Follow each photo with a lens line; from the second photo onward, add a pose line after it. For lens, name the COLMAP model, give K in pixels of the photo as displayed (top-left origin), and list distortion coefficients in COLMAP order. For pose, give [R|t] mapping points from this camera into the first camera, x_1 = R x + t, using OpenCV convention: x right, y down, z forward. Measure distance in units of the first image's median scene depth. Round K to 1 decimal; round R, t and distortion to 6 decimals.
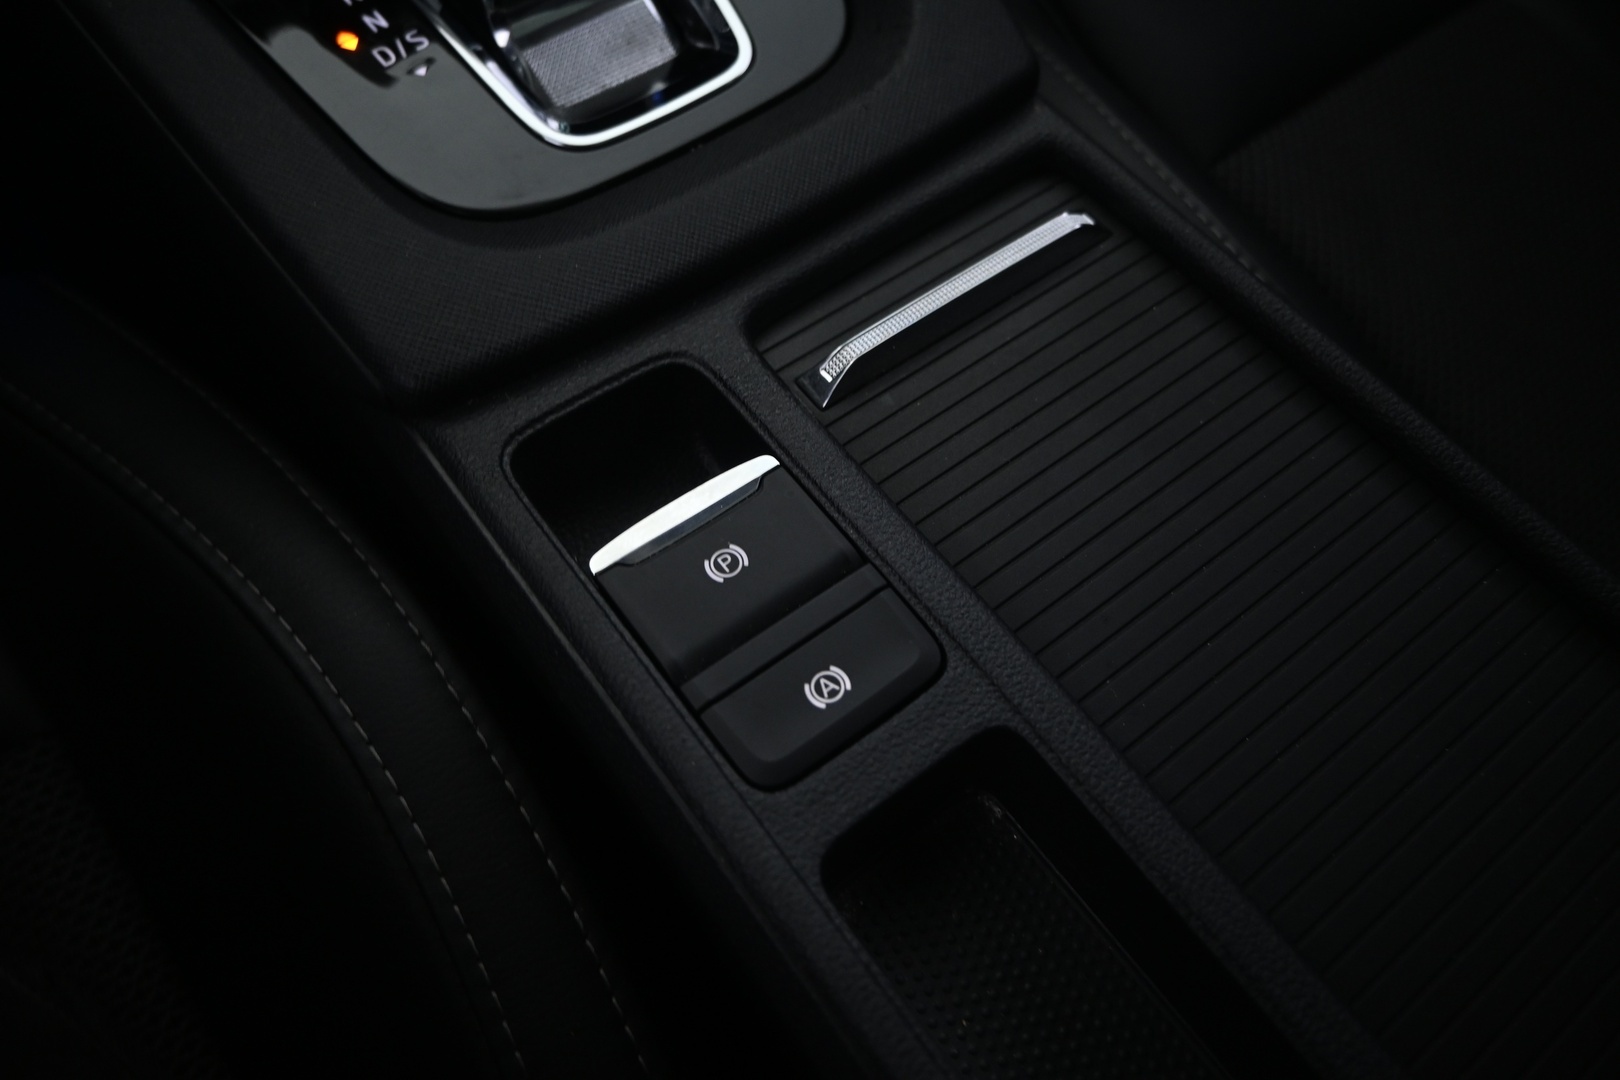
lens RADIAL K [[1091.3, 0, 806.7], [0, 1091.3, 540.6], [0, 0, 1]] dist [-0.000494, -0.000948]
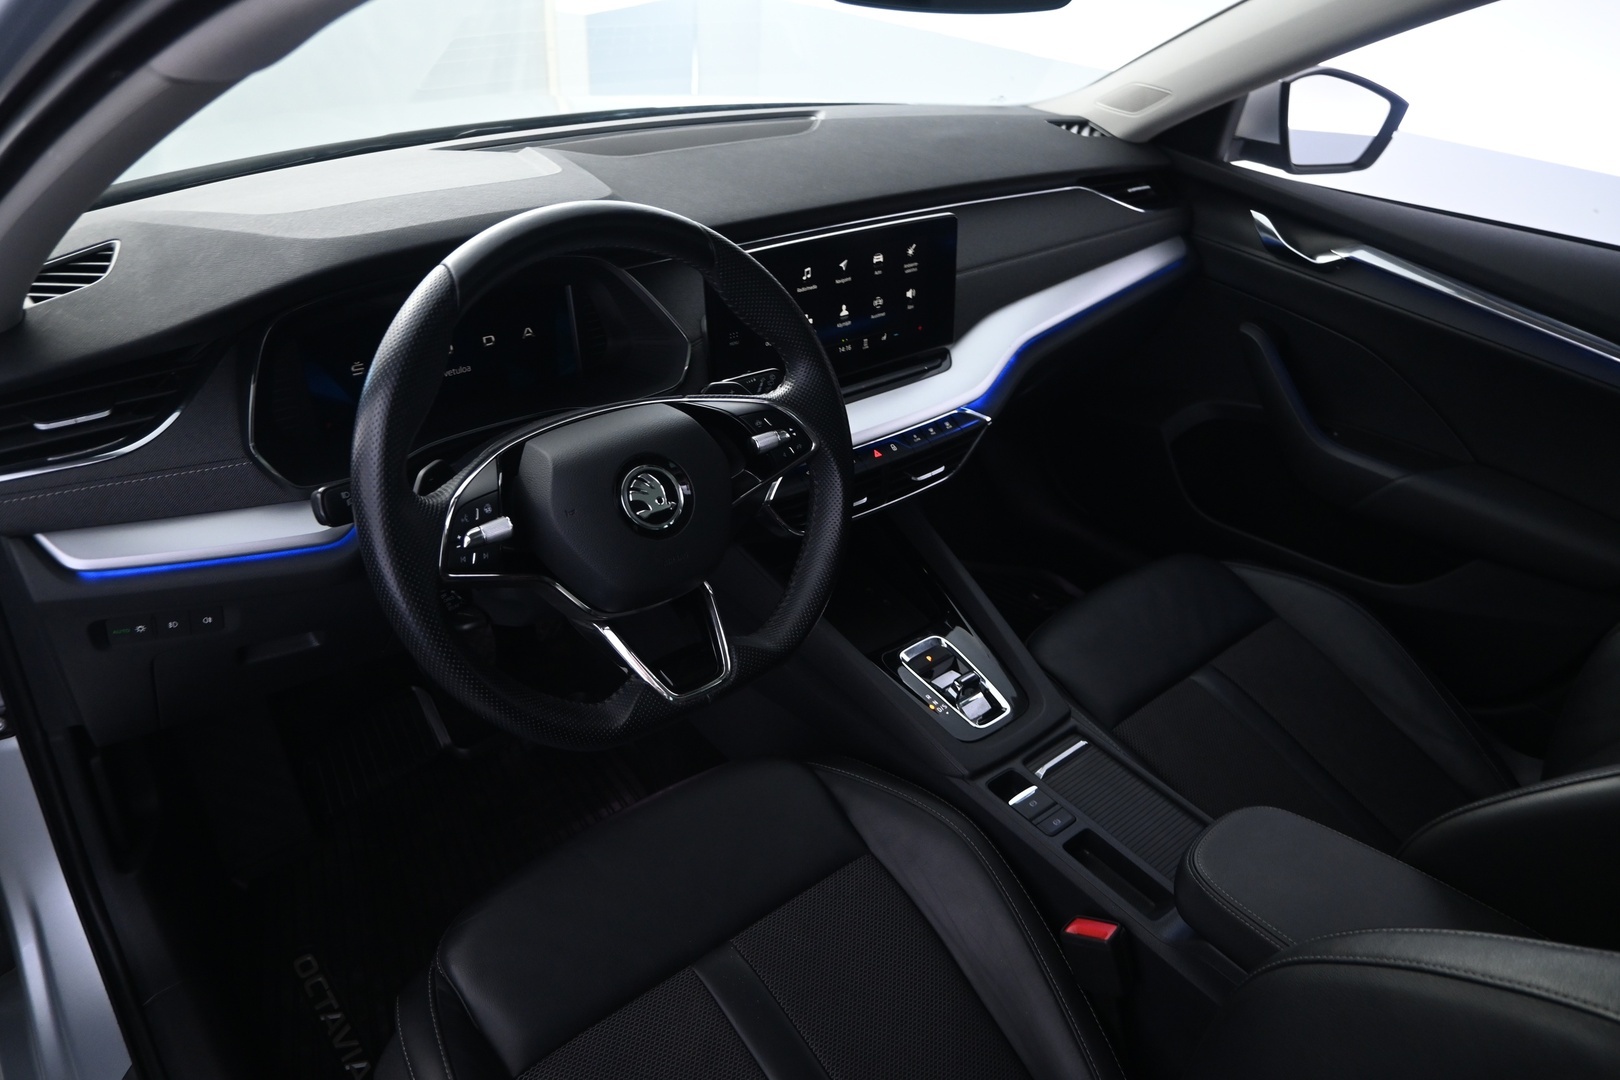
lens RADIAL K [[1091.3, 0, 809.7], [0, 1091.3, 537.6], [0, 0, 1]] dist [-0.000494, -0.000948]
pose [[0.998196, 0.009040, 0.059356, -1.331311], [0.019705, 0.884520, -0.466086, 1.194013], [-0.056715, 0.466415, 0.882746, -3.815945]]
